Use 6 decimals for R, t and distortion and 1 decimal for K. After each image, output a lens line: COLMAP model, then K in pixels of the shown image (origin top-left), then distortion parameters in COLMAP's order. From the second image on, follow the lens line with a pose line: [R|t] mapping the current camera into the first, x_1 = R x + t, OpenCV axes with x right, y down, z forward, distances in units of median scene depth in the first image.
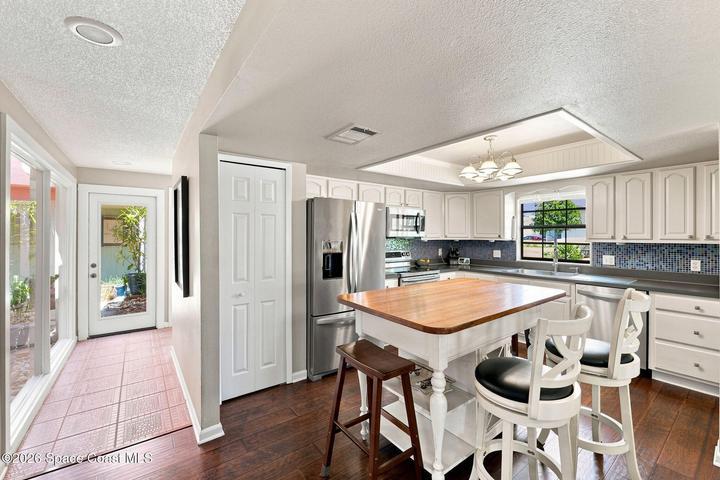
lens RADIAL K [[292.7, 0, 360.0], [0, 292.7, 240.0], [0, 0, 1]] dist [-0.013077, 0.000226]
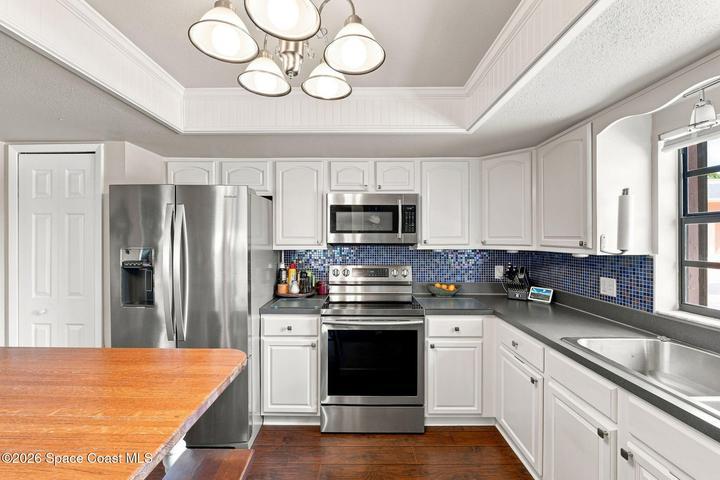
lens RADIAL K [[292.7, 0, 360.0], [0, 292.7, 240.0], [0, 0, 1]] dist [-0.013077, 0.000226]
pose [[0.805355, 0.000697, -0.592792, 0.517660], [-0.011505, 0.999829, -0.014455, -0.009260], [0.592681, 0.018461, 0.805226, 0.568817]]
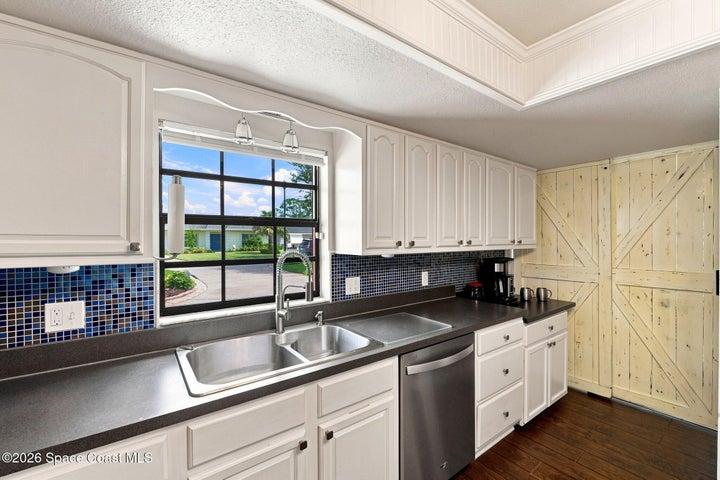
lens RADIAL K [[309.3, 0, 360.0], [0, 309.3, 240.0], [0, 0, 1]] dist [-0.015349, 0.000017]
pose [[-0.011540, -0.003769, 0.999926, 0.246458], [0.018812, 0.999815, 0.003985, -0.017757], [-0.999756, 0.018857, -0.011467, 0.898753]]
